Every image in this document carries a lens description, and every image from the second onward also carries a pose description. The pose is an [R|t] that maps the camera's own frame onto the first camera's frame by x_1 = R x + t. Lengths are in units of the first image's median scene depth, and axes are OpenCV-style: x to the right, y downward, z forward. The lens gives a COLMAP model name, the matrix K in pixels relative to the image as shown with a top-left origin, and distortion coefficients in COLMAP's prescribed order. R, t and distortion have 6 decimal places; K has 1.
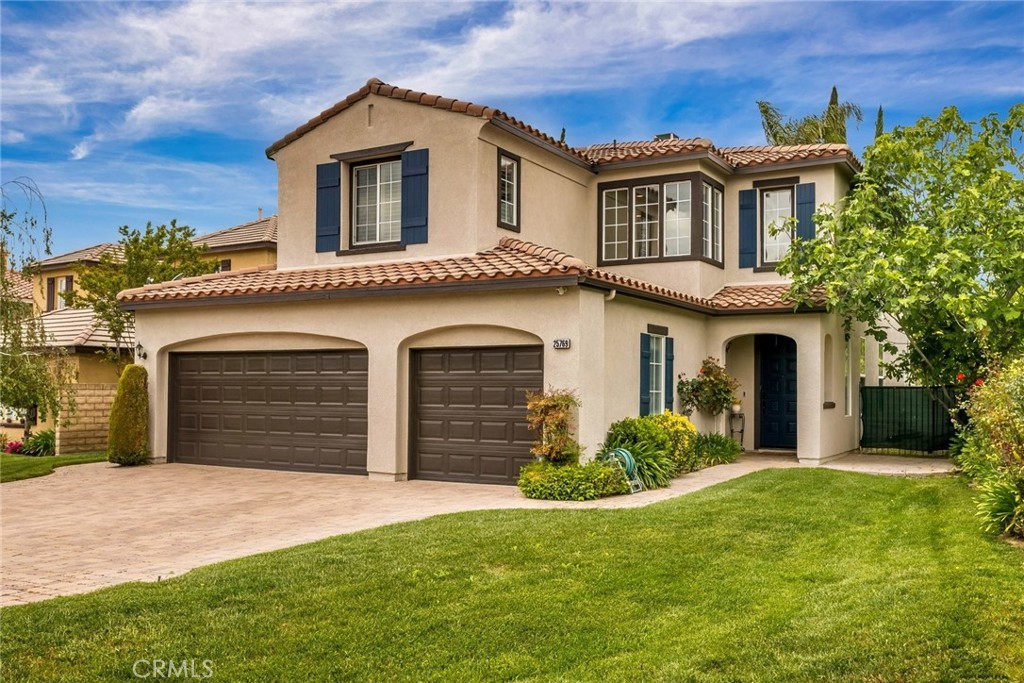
lens RADIAL K [[918.2, 0, 524.0], [0, 918.2, 370.2], [0, 0, 1]] dist [0.017902, -0.009292]
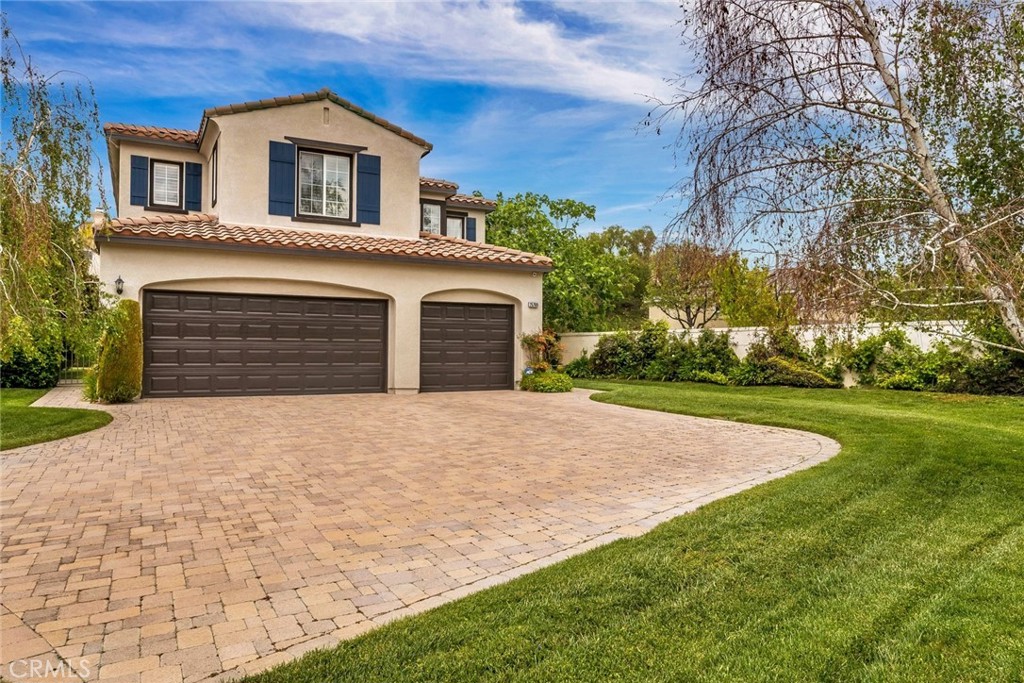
lens RADIAL K [[694.1, 0, 512.0], [0, 694.1, 341.5], [0, 0, 1]] dist [0.003084, 0.001108]
pose [[0.530564, 0.008414, 0.847603, -0.845577], [-0.019090, 0.999816, 0.002024, 0.029874], [-0.847430, -0.017254, 0.530627, 0.261740]]
